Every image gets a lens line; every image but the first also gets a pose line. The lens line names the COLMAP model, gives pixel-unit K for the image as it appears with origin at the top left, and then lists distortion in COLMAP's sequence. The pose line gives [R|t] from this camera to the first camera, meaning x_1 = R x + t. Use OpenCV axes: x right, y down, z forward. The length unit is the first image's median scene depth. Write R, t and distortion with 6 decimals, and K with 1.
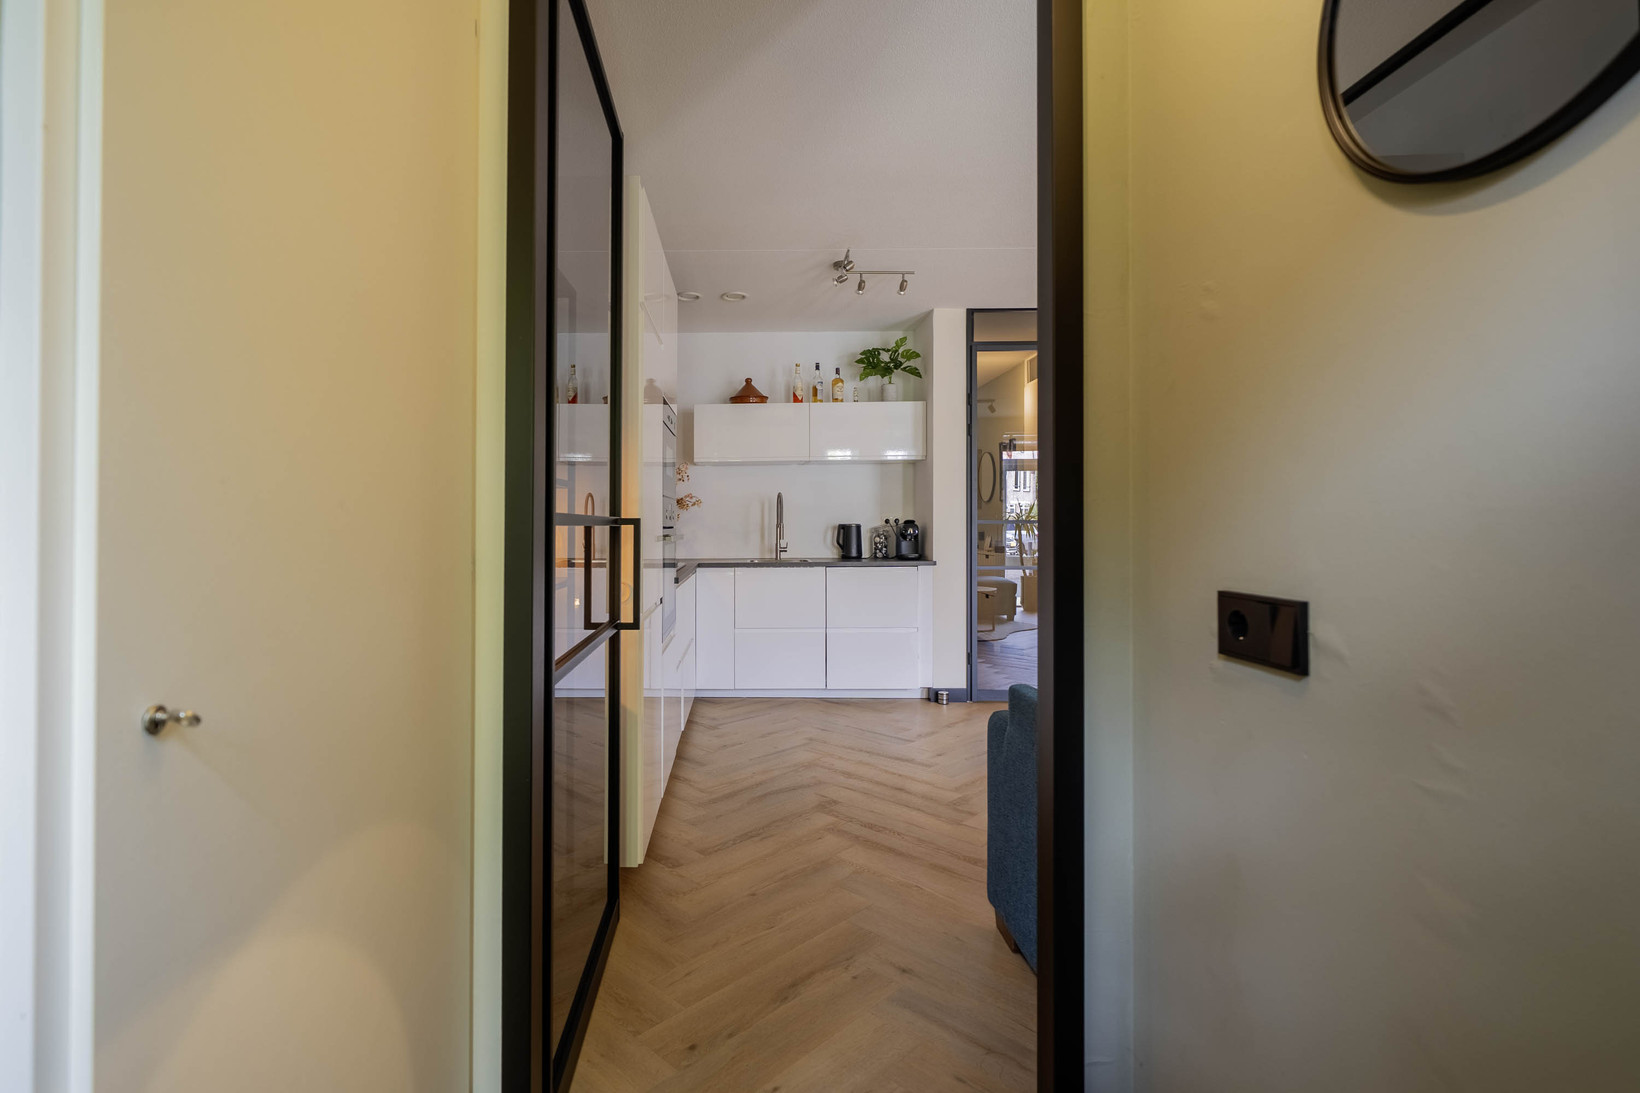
lens RADIAL K [[788.0, 0, 724.9], [0, 788.0, 524.7], [0, 0, 1]] dist [0.000821, 0.000022]
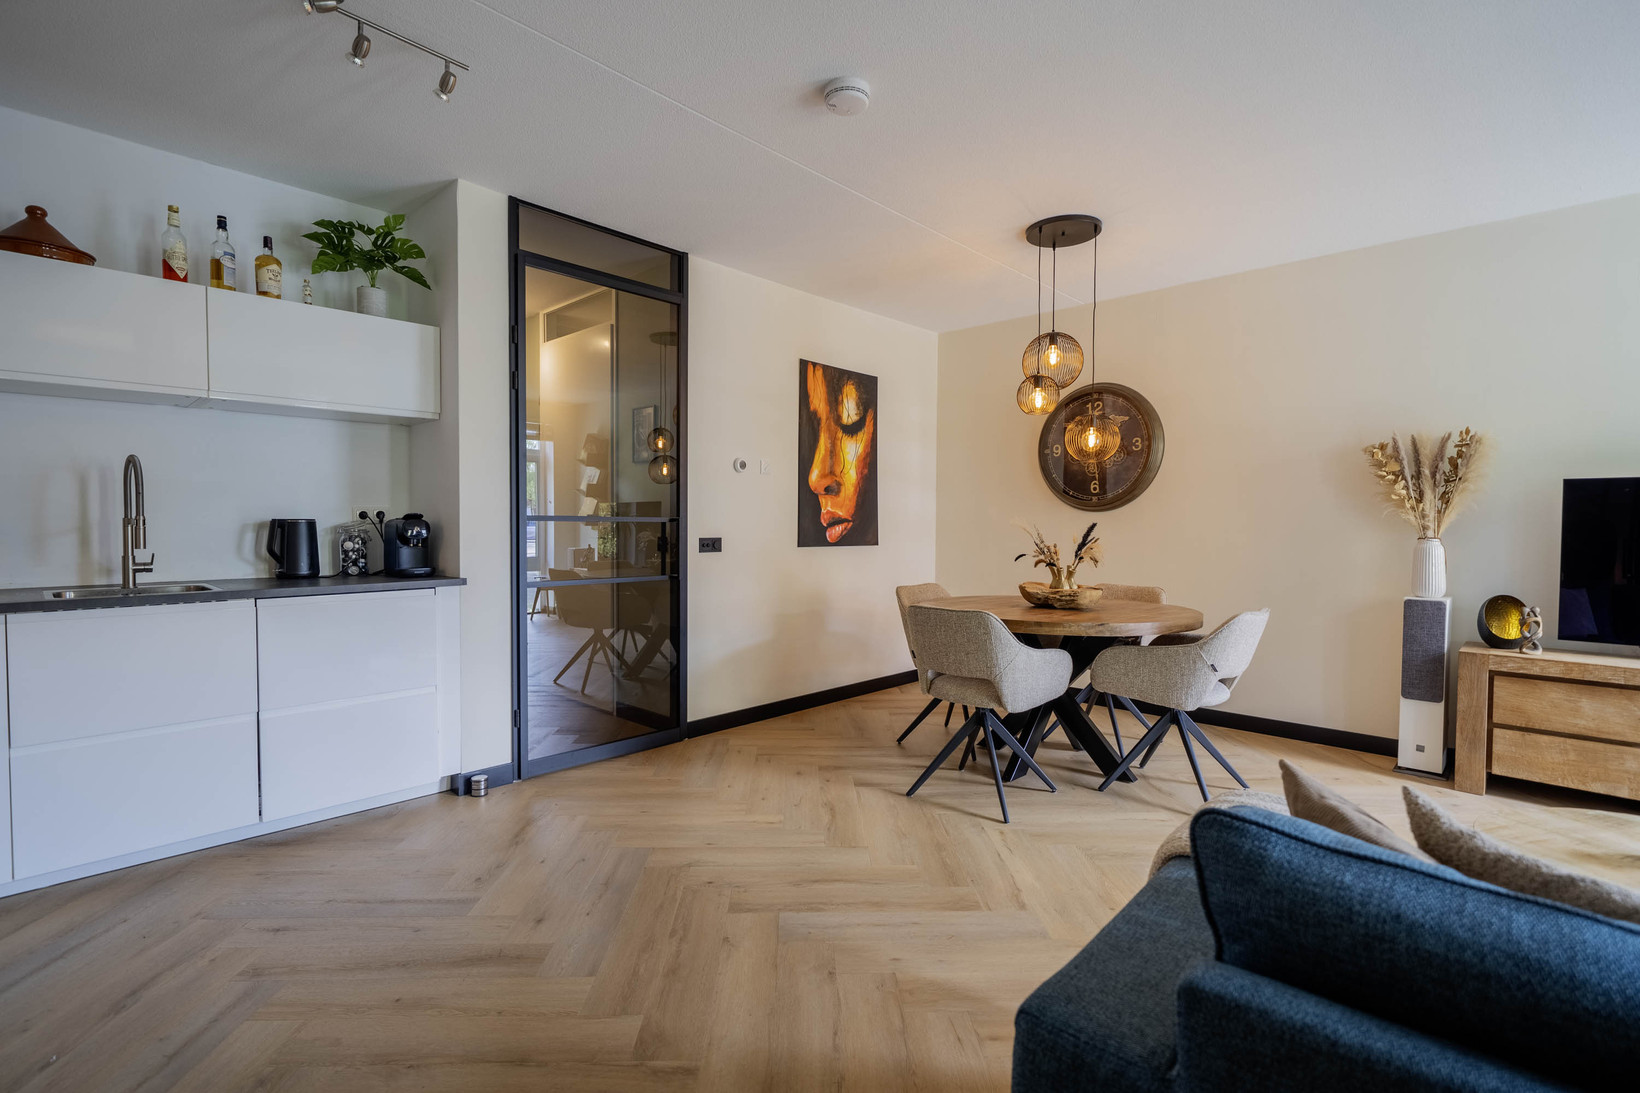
lens RADIAL K [[754.3, 0, 829.7], [0, 754.3, 550.1], [0, 0, 1]] dist [-0.002261, 0.000031]
pose [[0.660577, -0.020176, 0.750487, 0.002386], [-0.007331, 0.999418, 0.033322, 0.000670], [-0.750722, -0.027514, 0.660045, 0.351939]]
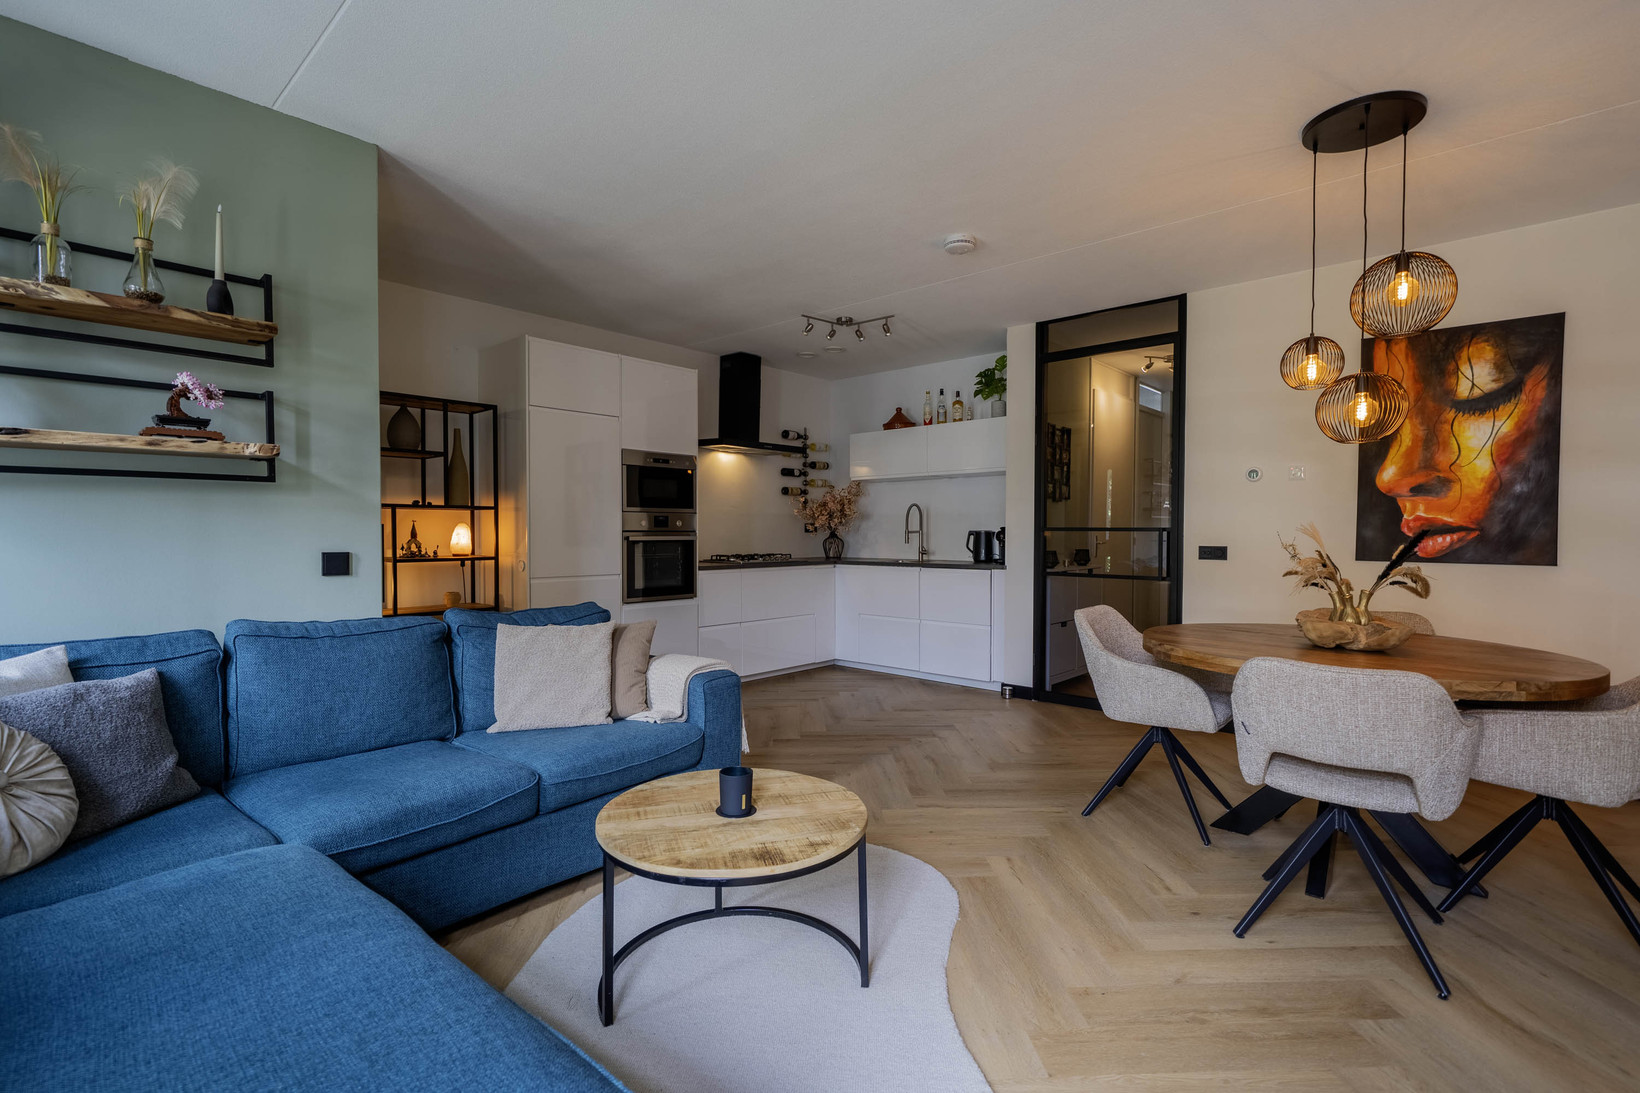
lens RADIAL K [[756.3, 0, 812.7], [0, 756.3, 547.5], [0, 0, 1]] dist [0.005011, 0.000309]
pose [[0.758147, 0.019664, -0.651788, 0.701201], [-0.004912, 0.999689, 0.024447, -0.001829], [0.652066, -0.015333, 0.758007, 0.045241]]
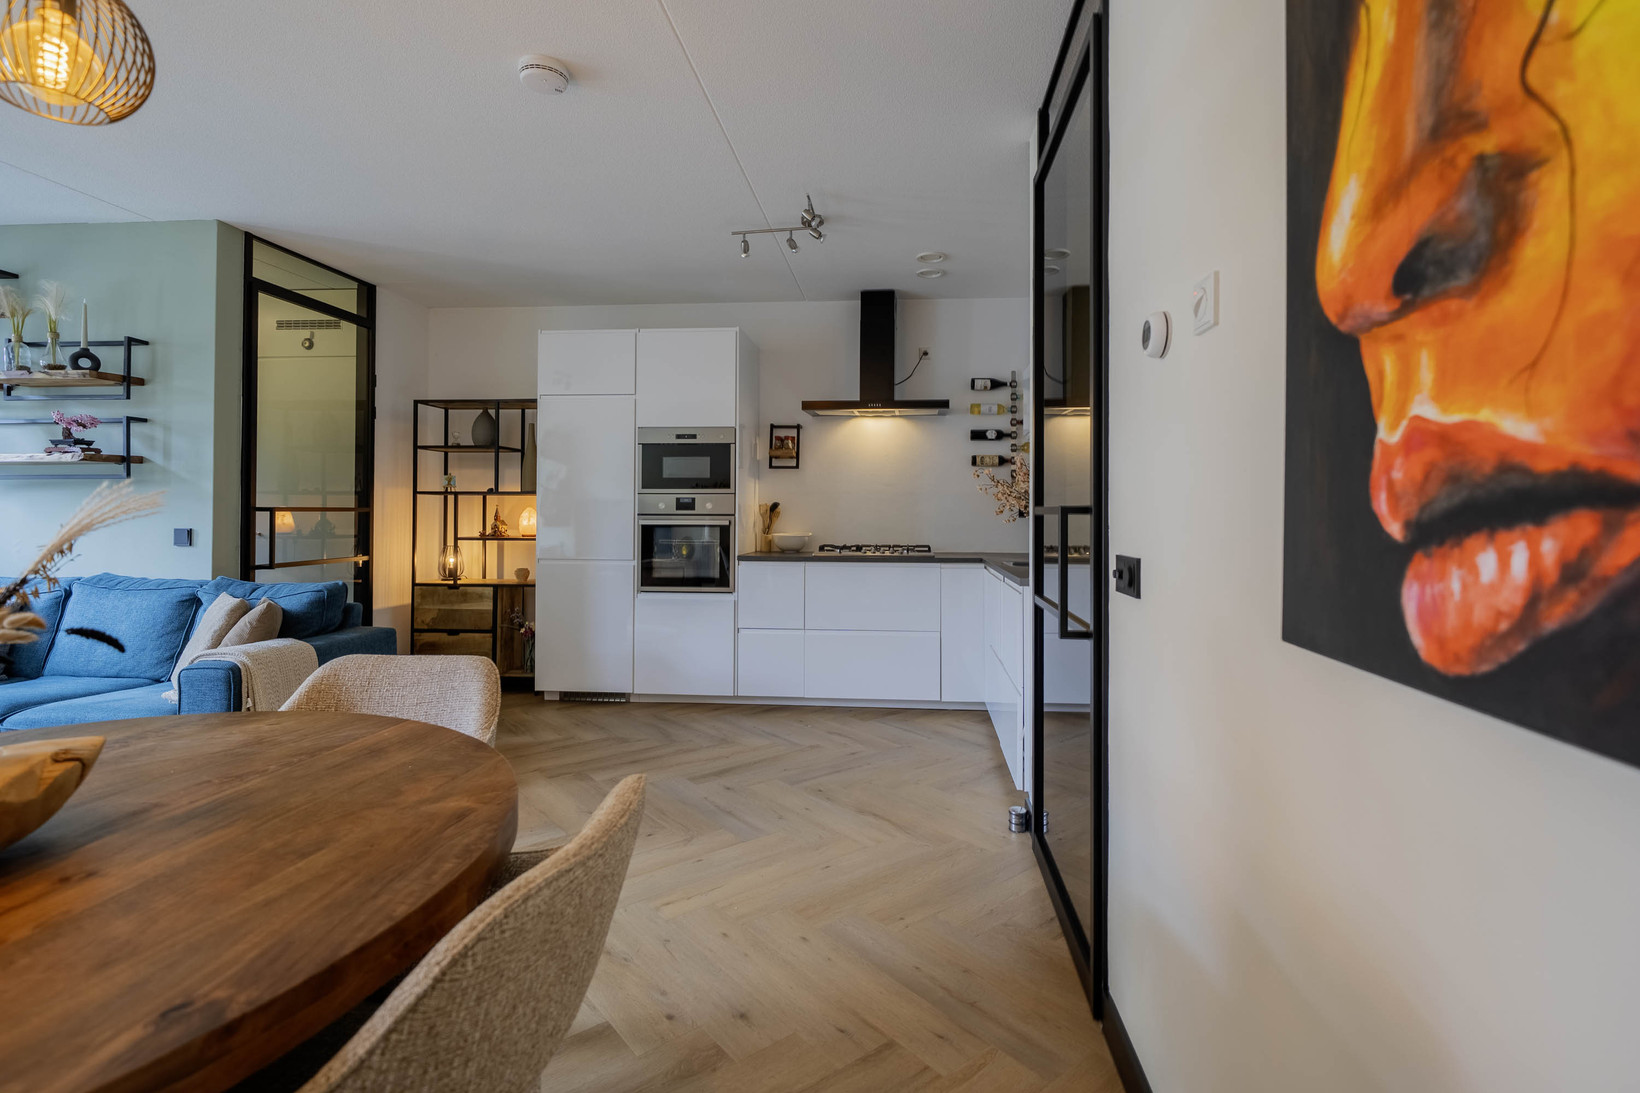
lens RADIAL K [[775.2, 0, 852.9], [0, 775.2, 504.8], [0, 0, 1]] dist [0.000015, -0.000079]
pose [[-0.054835, -0.009541, -0.998450, 0.795492], [-0.003929, 0.999949, -0.009340, -0.001877], [0.998488, 0.003411, -0.054870, 0.857178]]
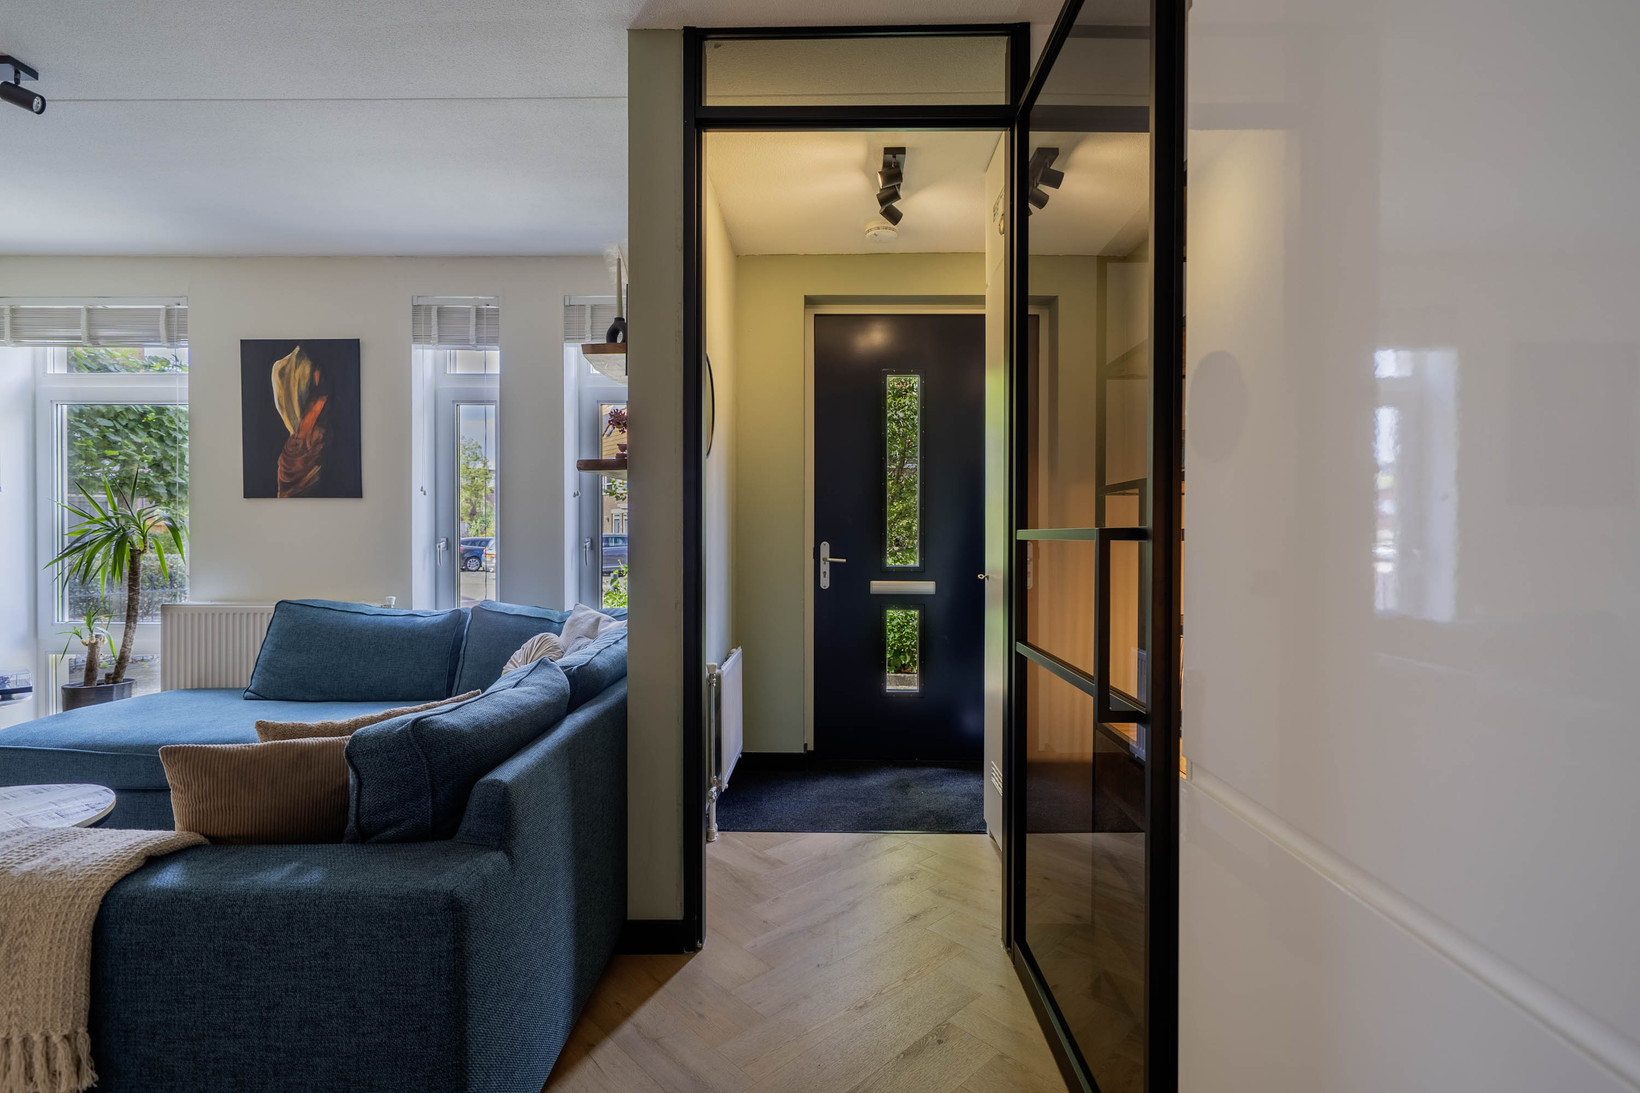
lens RADIAL K [[756.3, 0, 812.7], [0, 756.3, 547.5], [0, 0, 1]] dist [0.005011, 0.000309]
pose [[-0.999986, -0.000144, -0.005265, 0.036434], [-0.000210, 0.999922, 0.012500, -0.001293], [0.005263, 0.012501, -0.999908, 0.640787]]
